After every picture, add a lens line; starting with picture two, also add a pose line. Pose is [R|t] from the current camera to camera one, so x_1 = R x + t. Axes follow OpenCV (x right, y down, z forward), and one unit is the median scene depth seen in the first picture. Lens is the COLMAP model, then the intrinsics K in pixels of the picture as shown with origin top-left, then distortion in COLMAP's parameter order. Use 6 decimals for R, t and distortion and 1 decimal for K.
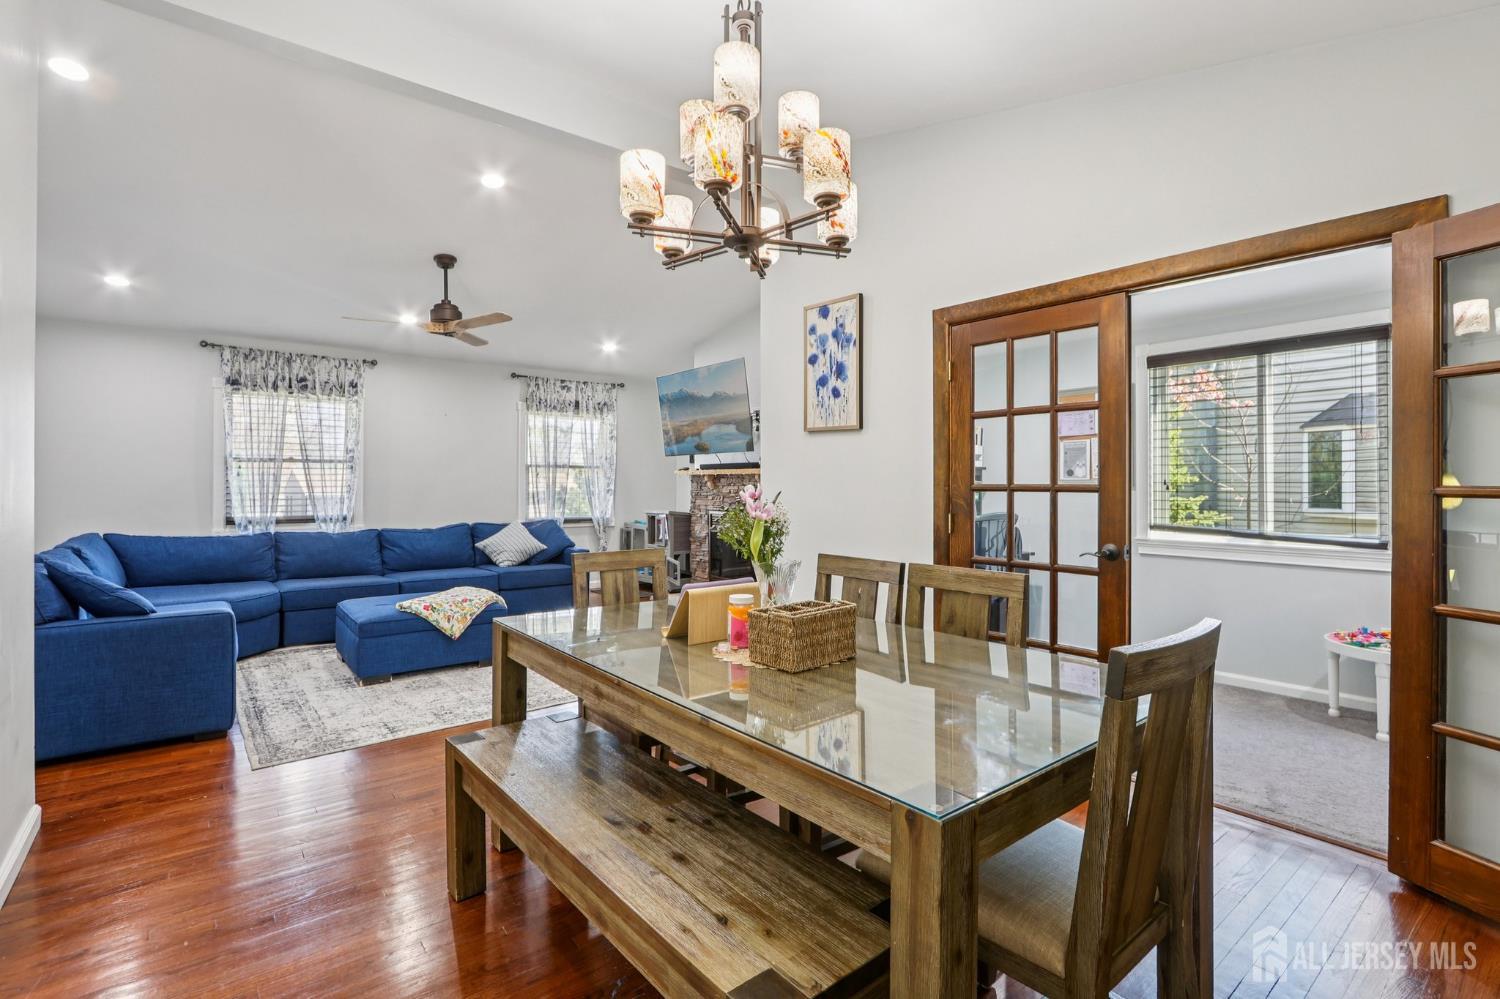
lens RADIAL K [[697.5, 0, 745.4], [0, 697.5, 488.2], [0, 0, 1]] dist [0.000768, 0.000994]
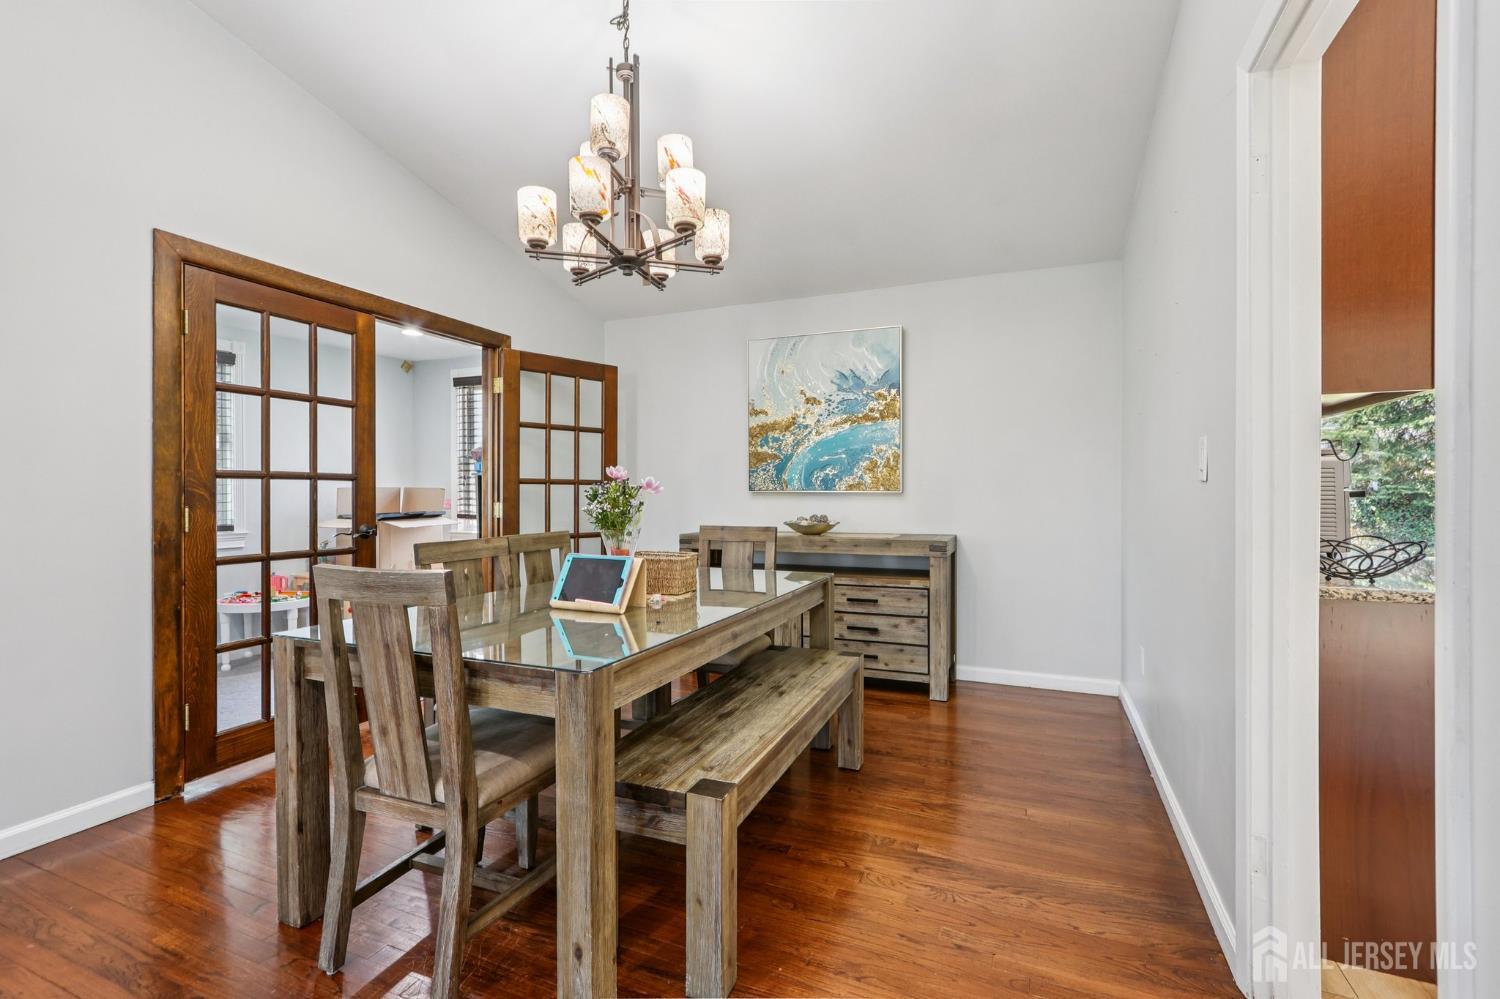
lens RADIAL K [[697.5, 0, 745.4], [0, 697.5, 497.1], [0, 0, 1]] dist [0.000768, 0.000994]
pose [[-0.475788, -0.009740, 0.879506, -0.791355], [0.001178, 0.999931, 0.011711, 0.020086], [-0.879559, 0.006608, -0.475744, 0.956769]]
